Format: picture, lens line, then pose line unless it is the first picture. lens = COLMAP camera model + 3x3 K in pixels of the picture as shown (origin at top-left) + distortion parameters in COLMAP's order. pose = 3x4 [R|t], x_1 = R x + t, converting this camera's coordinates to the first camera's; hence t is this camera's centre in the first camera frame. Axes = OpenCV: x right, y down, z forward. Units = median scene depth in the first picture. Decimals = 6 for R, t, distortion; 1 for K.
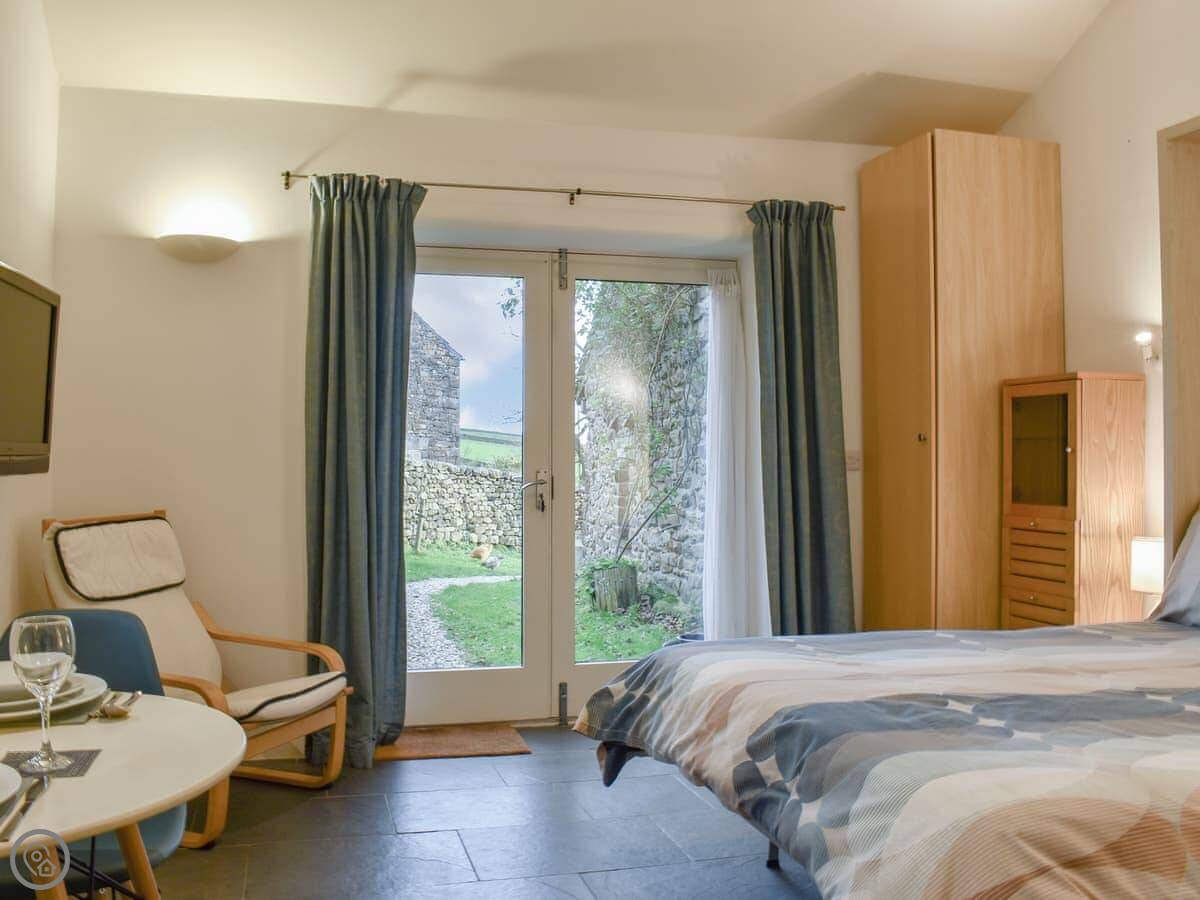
lens RADIAL K [[1154.6, 0, 600.0], [0, 1154.6, 450.0], [0, 0, 1]] dist [-0.010449, -0.008202]
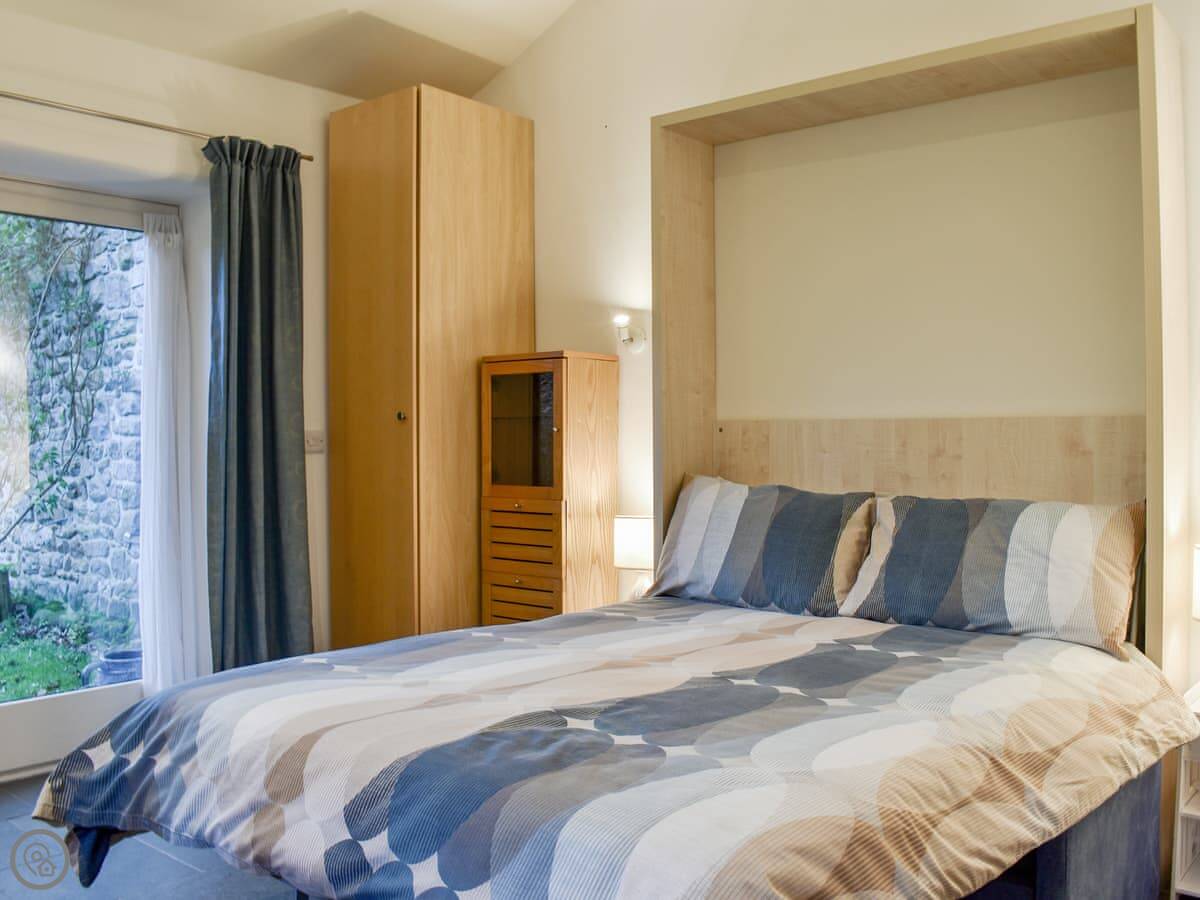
lens RADIAL K [[1074.5, 0, 600.3], [0, 1074.5, 442.9], [0, 0, 1]] dist [-0.062618, 0.002196]
pose [[0.819714, -0.005747, 0.572744, -0.082783], [0.000749, 0.999960, 0.008961, 0.003018], [-0.572772, -0.006916, 0.819686, 0.208835]]
